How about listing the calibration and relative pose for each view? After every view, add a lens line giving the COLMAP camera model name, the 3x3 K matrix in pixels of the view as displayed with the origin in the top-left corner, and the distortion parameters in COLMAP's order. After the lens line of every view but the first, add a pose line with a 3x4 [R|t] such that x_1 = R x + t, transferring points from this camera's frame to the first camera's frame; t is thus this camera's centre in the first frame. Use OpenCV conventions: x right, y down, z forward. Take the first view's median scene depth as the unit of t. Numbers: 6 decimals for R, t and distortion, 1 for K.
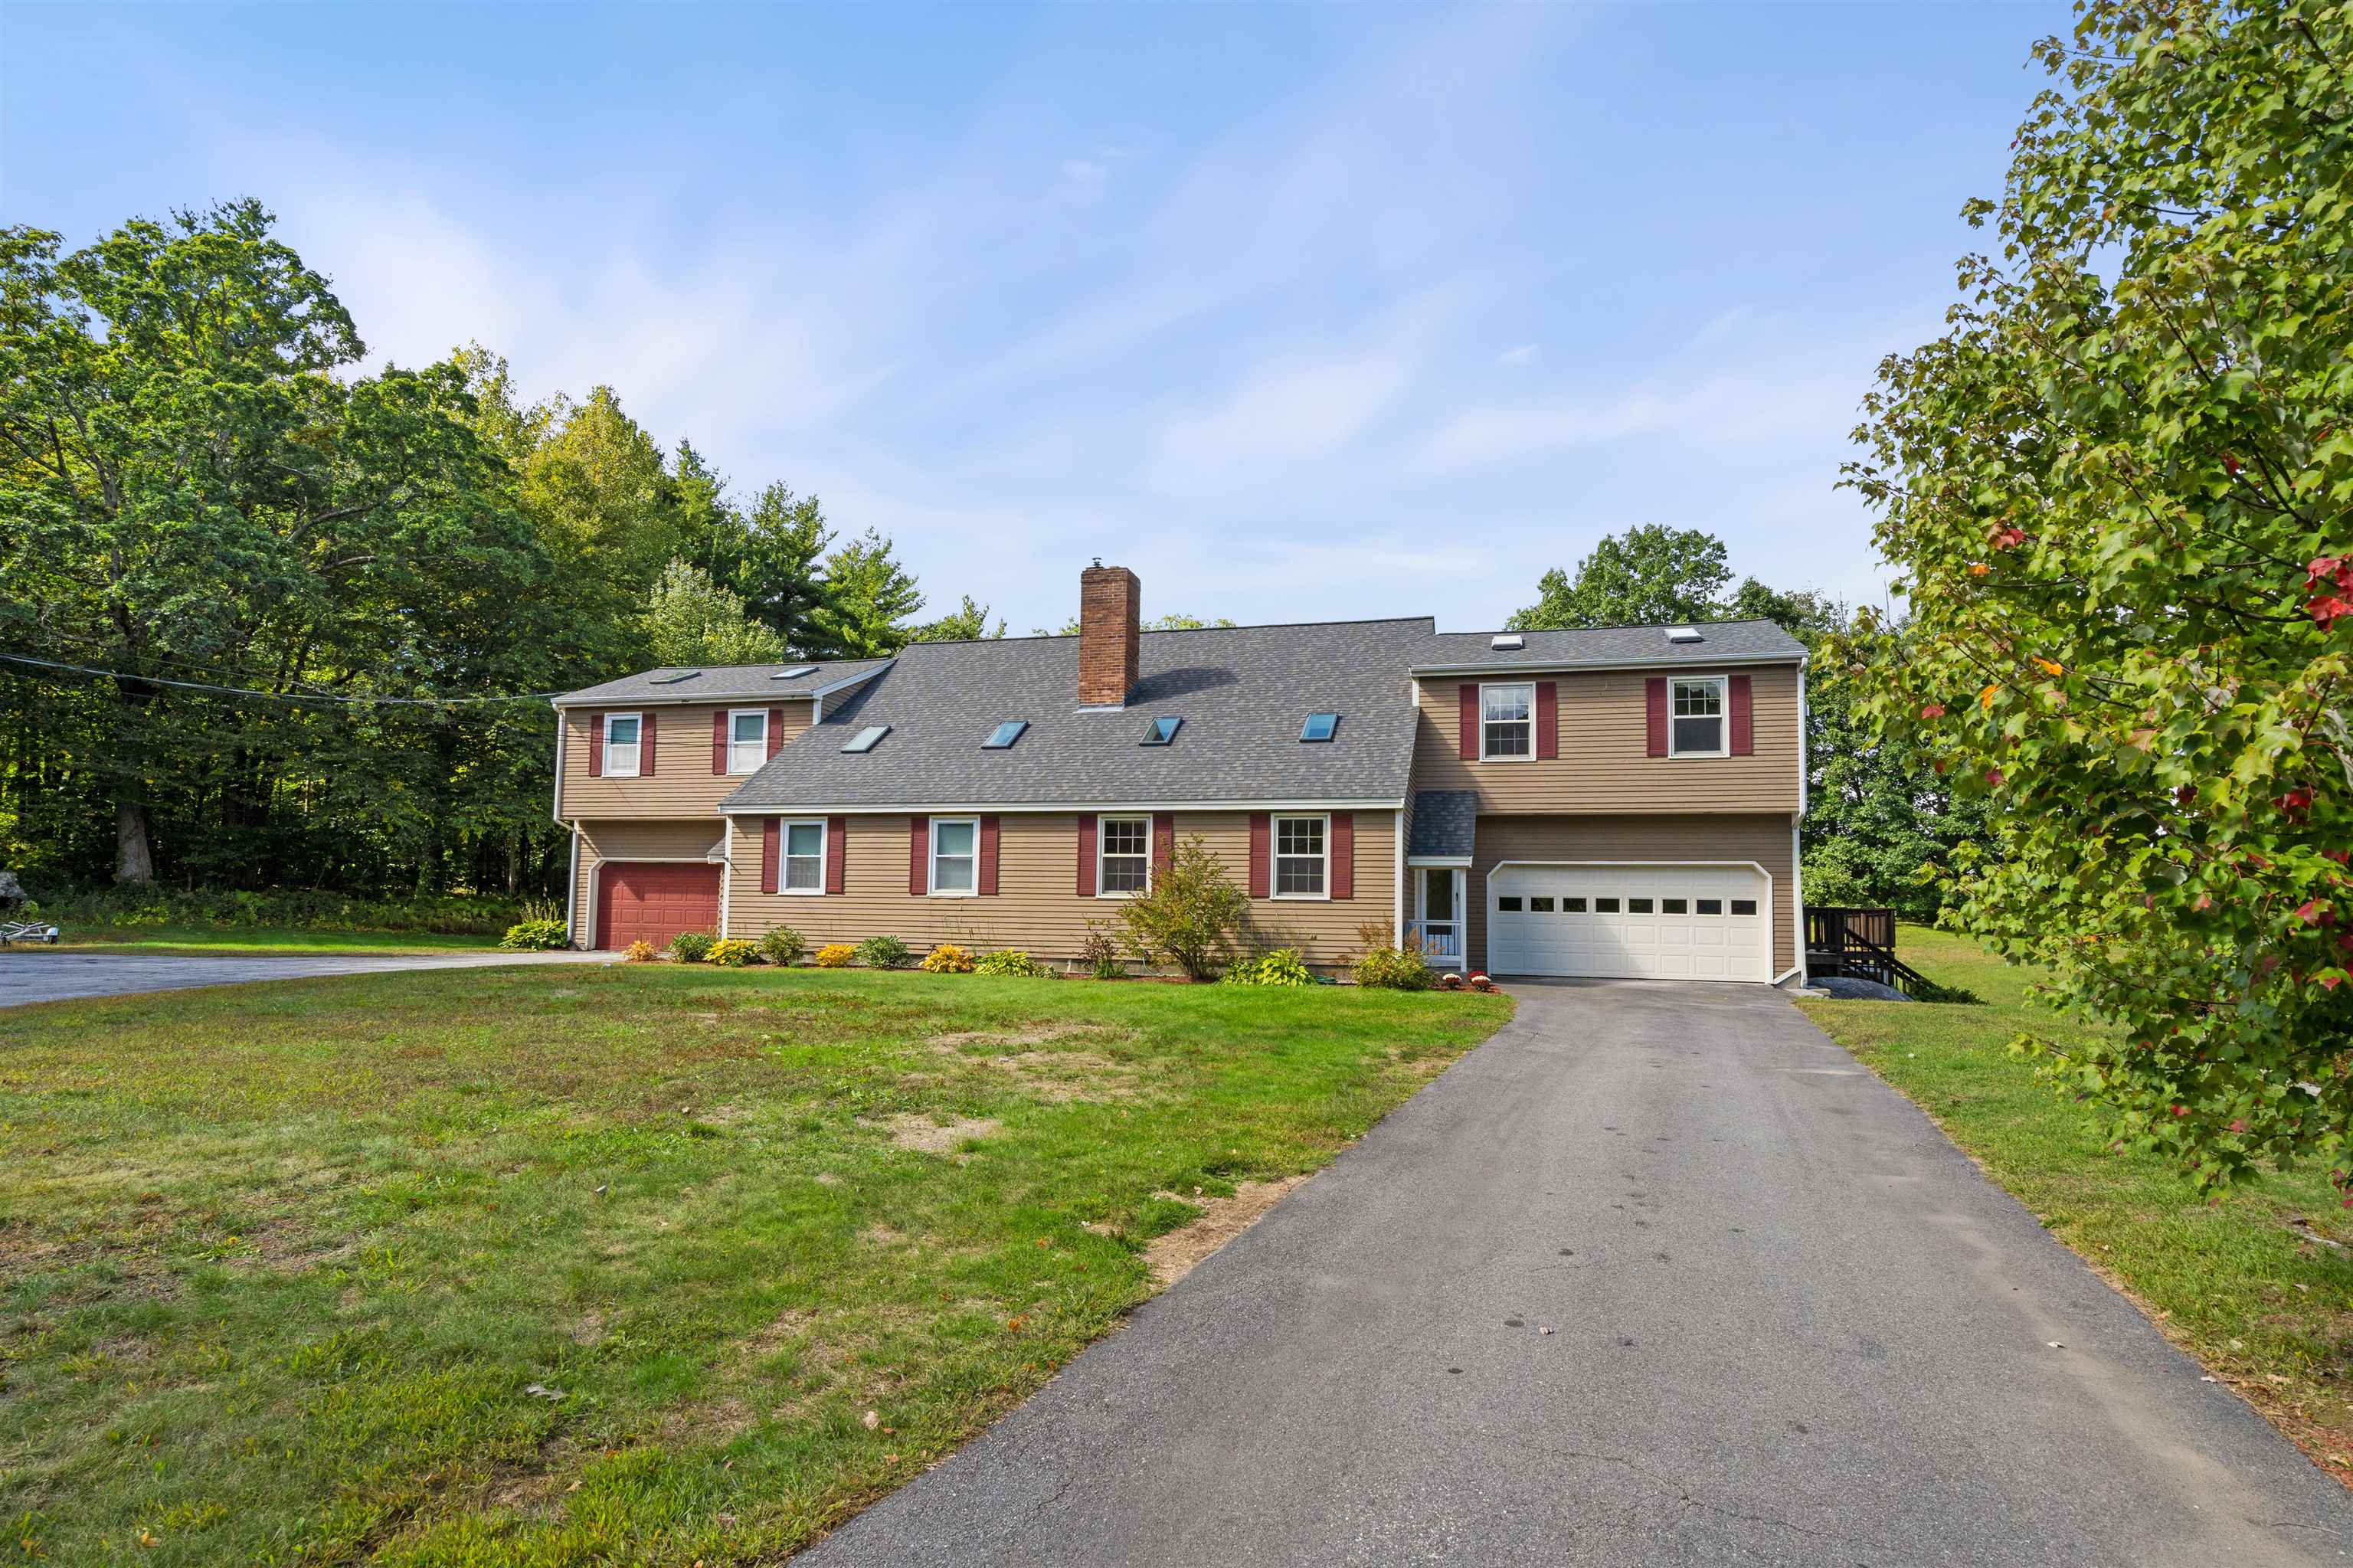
lens RADIAL K [[1218.2, 0, 1174.5], [0, 1218.2, 826.0], [0, 0, 1]] dist [0.001195, 0.000134]
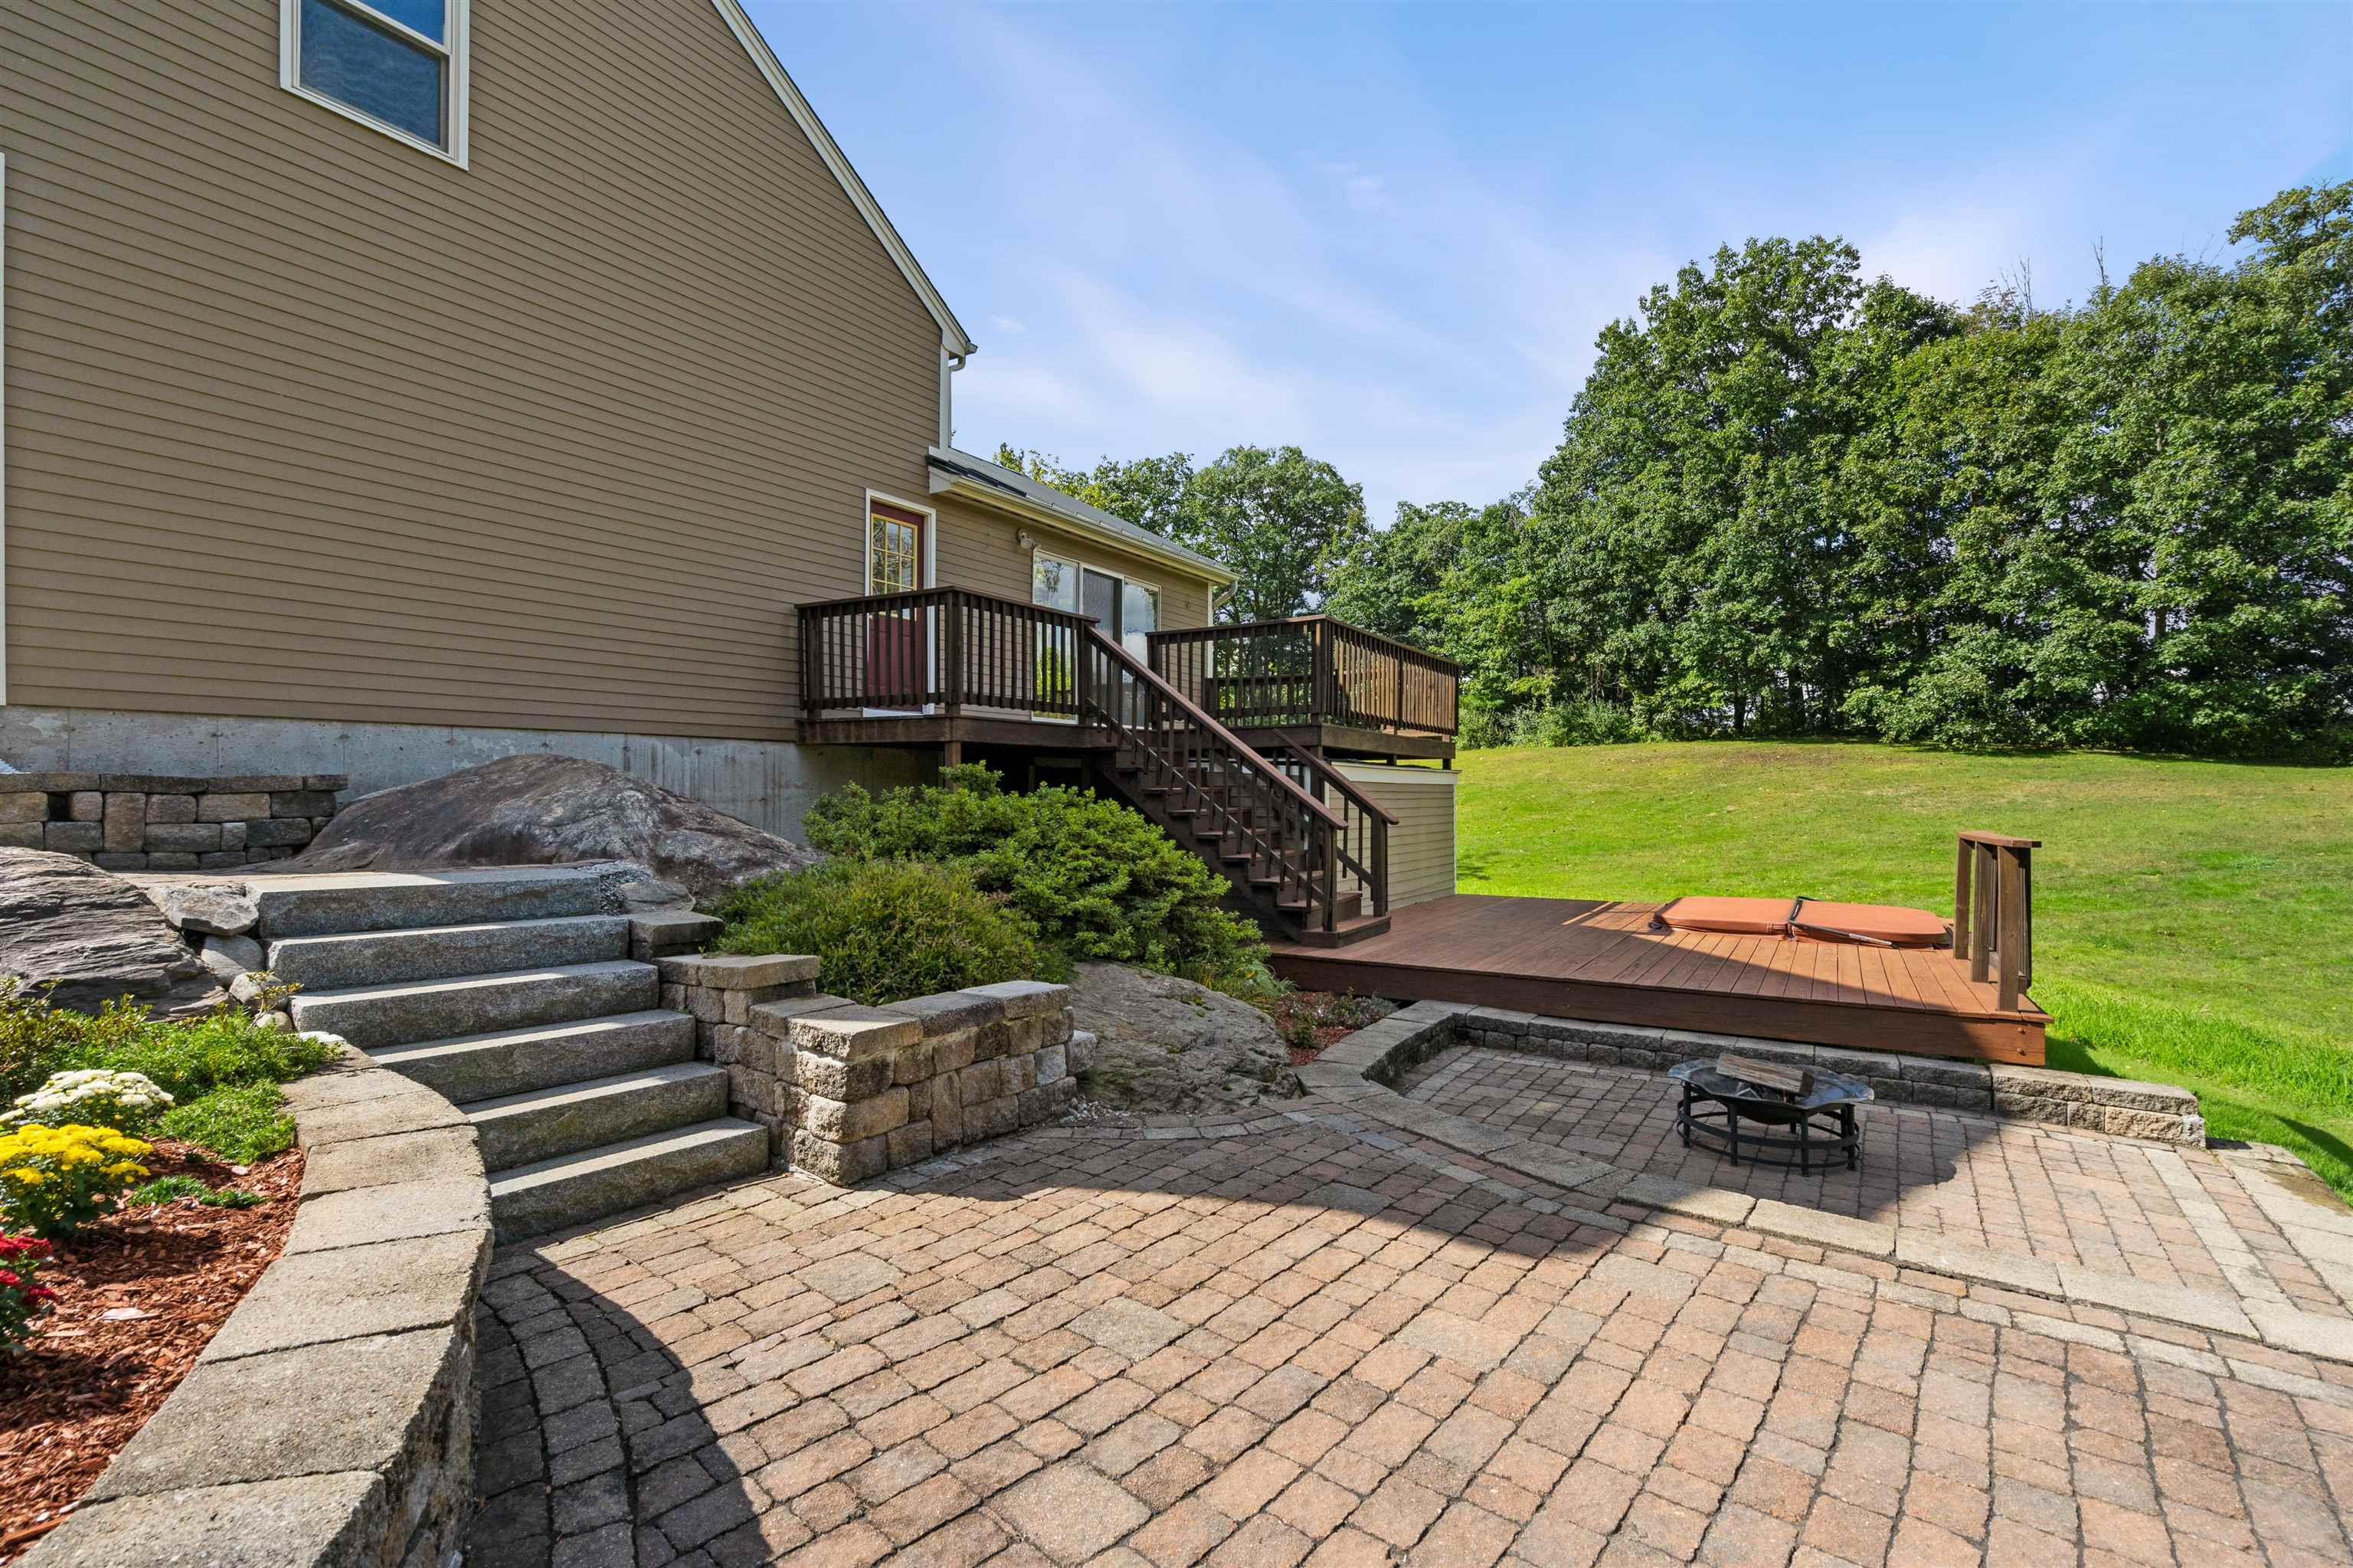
lens RADIAL K [[1084.5, 0, 1166.5], [0, 1084.5, 783.6], [0, 0, 1]] dist [-0.000477, 0.000083]
pose [[0.955350, -0.009879, -0.295312, 0.295978], [0.029378, 0.997664, 0.061667, 0.046636], [0.294013, -0.067589, 0.953409, 0.285162]]
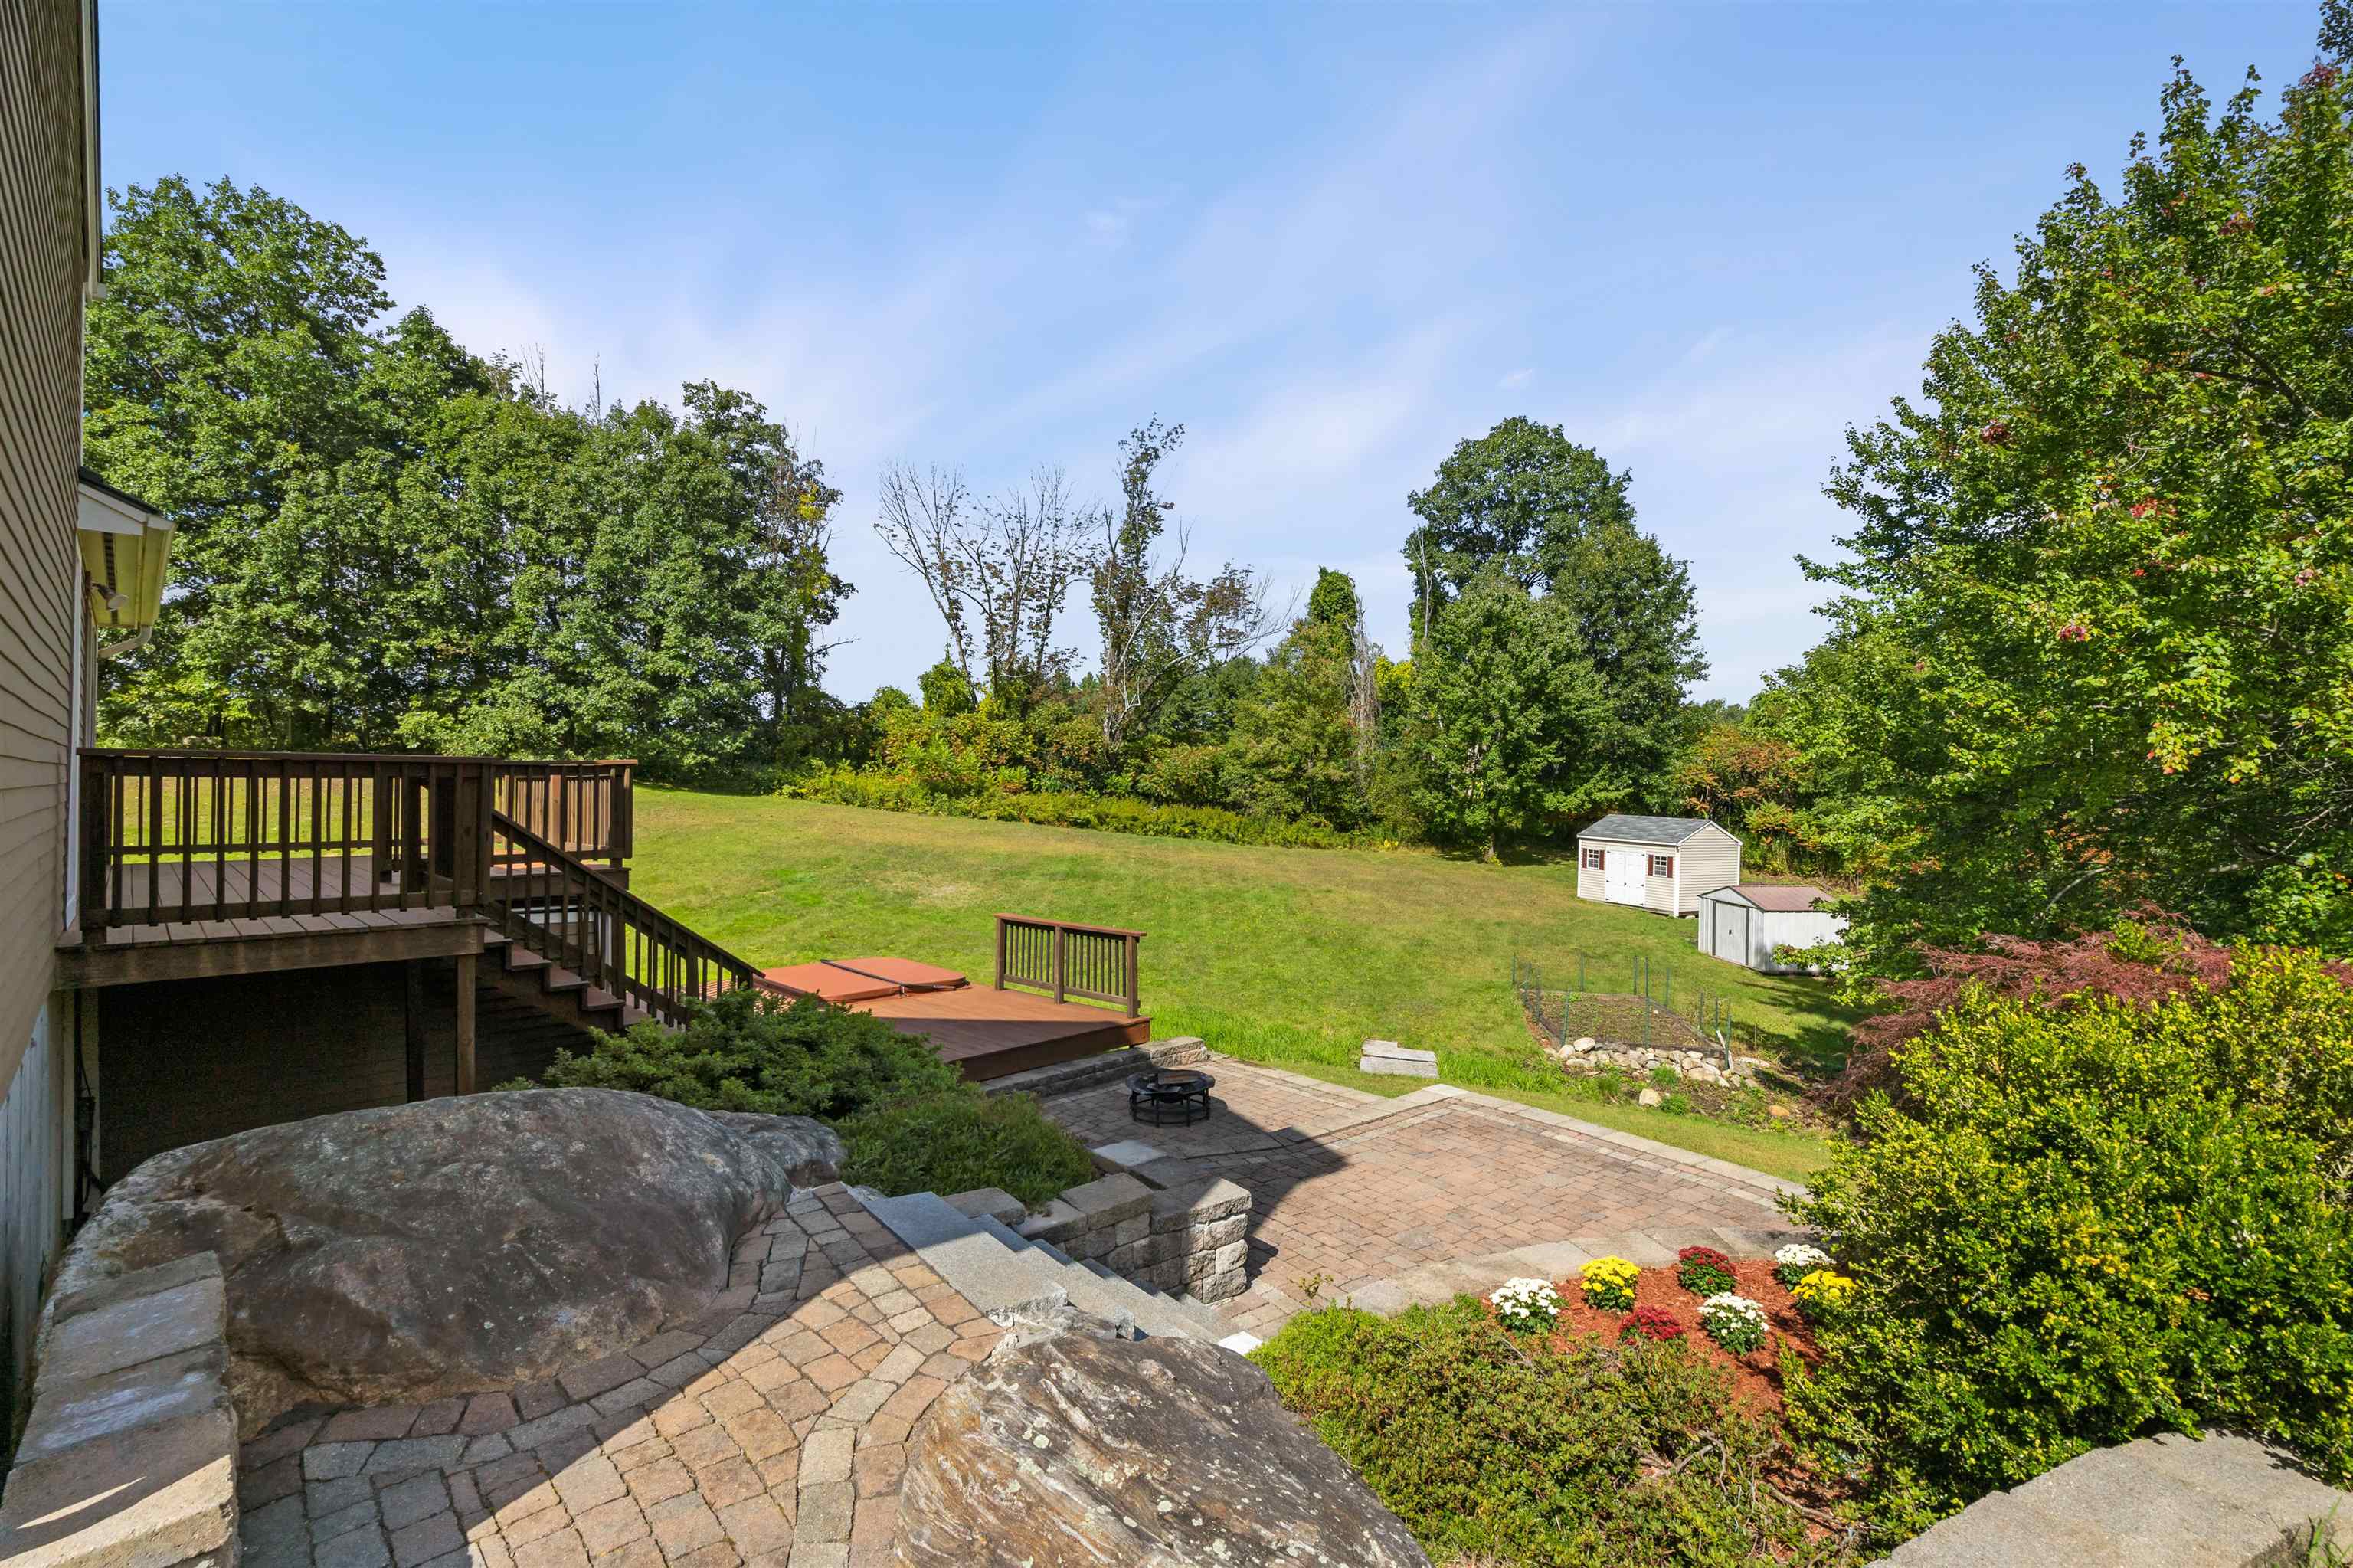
lens RADIAL K [[1082.9, 0, 1173.7], [0, 1082.9, 780.6], [0, 0, 1]] dist [0.000287, 0.000638]
pose [[0.514813, -0.006514, 0.857278, 0.168894], [-0.064442, 0.996848, 0.046273, 0.021747], [-0.854877, -0.079066, 0.512771, 0.296063]]
